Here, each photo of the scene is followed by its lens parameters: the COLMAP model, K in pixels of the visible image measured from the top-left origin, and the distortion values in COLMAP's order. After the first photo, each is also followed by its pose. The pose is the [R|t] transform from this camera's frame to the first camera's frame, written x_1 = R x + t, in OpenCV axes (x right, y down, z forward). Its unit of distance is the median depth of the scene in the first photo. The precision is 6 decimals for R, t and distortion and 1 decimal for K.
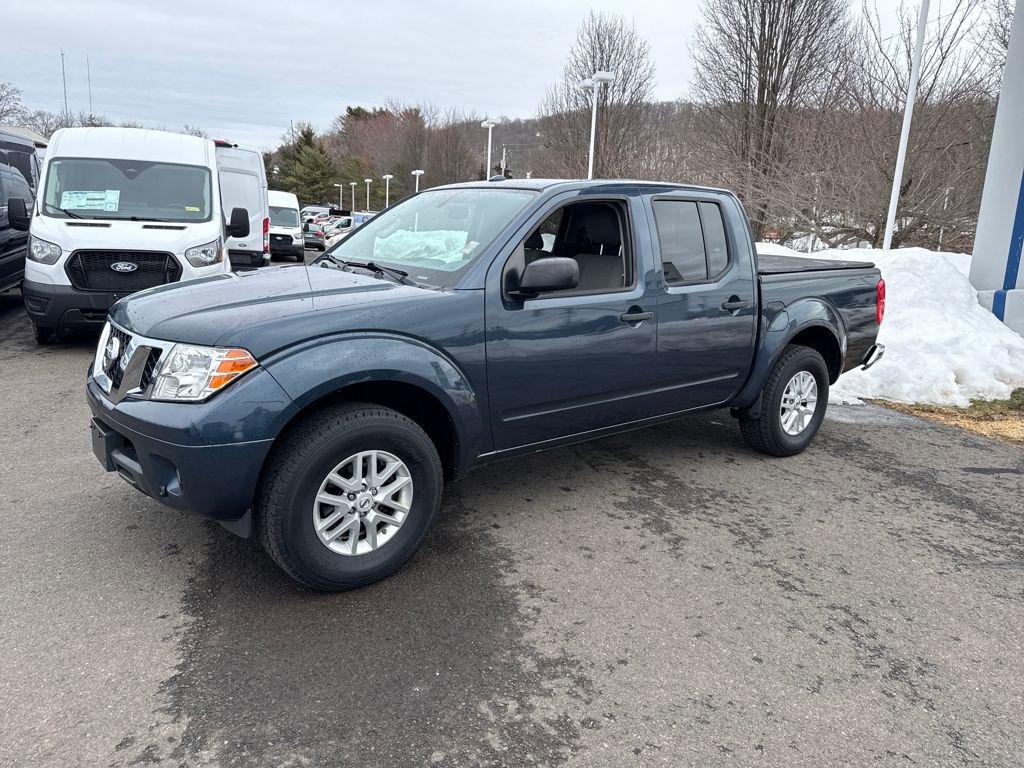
lens RADIAL K [[720.6, 0, 513.2], [0, 720.6, 377.0], [0, 0, 1]] dist [0.026846, -0.037581]
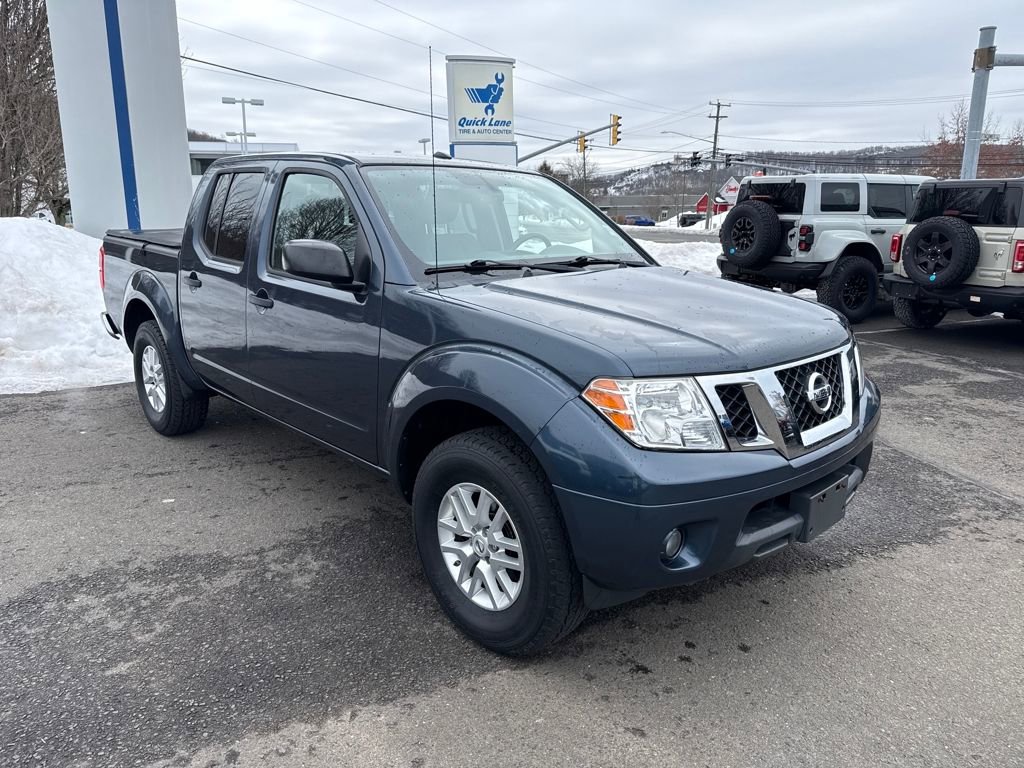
lens RADIAL K [[720.6, 0, 511.3], [0, 720.6, 373.1], [0, 0, 1]] dist [0.026846, -0.037581]
pose [[-0.094148, -0.257802, 0.961600, -0.939379], [0.193790, 0.942669, 0.271700, -0.245148], [-0.976515, 0.211929, -0.038791, 0.994440]]
